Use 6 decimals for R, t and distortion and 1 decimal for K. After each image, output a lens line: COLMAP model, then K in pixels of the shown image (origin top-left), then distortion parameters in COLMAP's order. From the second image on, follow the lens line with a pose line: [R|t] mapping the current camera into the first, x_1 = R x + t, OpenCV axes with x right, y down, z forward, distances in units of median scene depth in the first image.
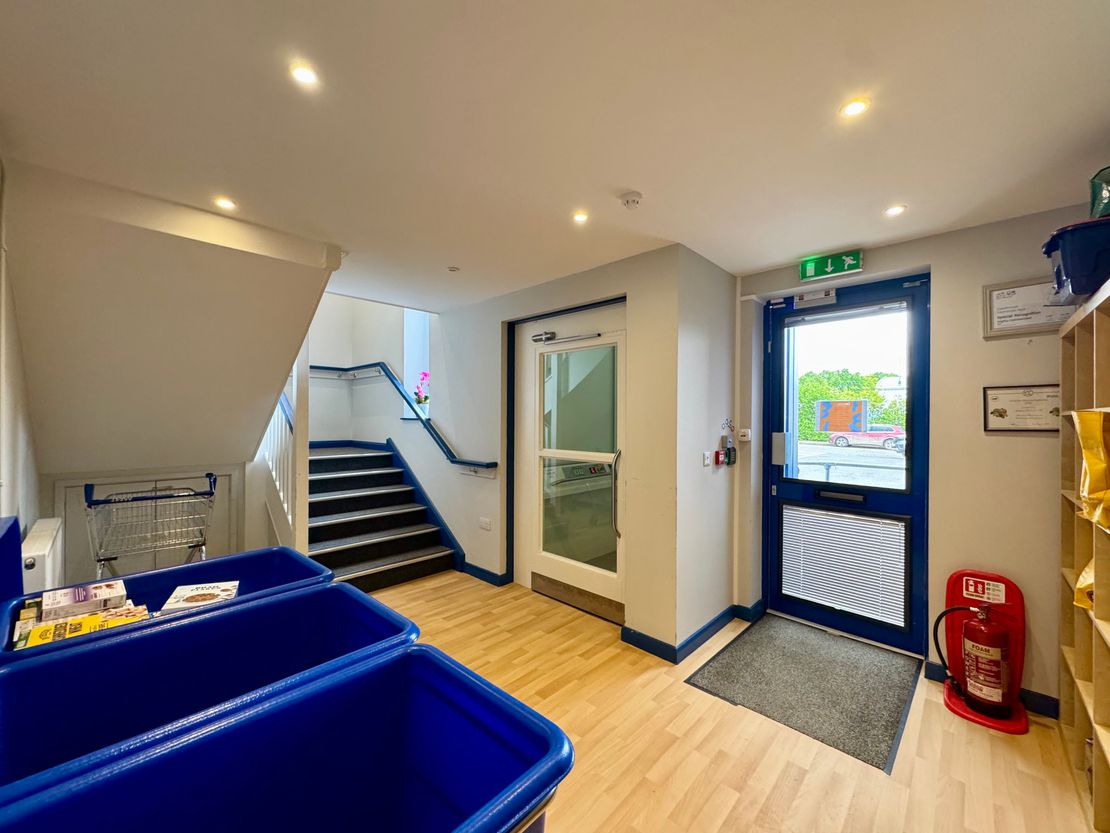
lens RADIAL K [[441.5, 0, 552.5], [0, 441.5, 417.3], [0, 0, 1]] dist [-0.000834, -0.000135]
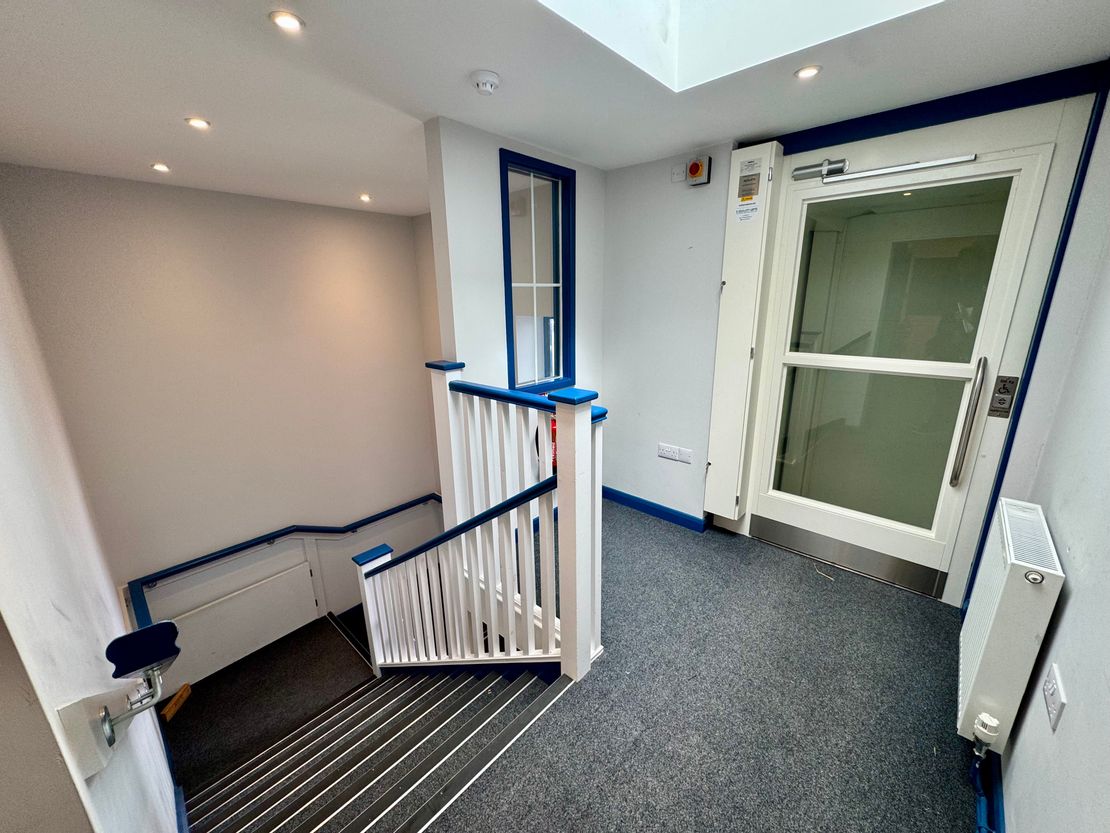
lens RADIAL K [[441.5, 0, 557.5], [0, 441.5, 416.1], [0, 0, 1]] dist [-0.000834, -0.000135]
pose [[0.999103, -0.030499, 0.029362, -0.414045], [0.021427, 0.962449, 0.270617, -0.026977], [-0.036513, -0.269745, 0.962239, 0.337764]]
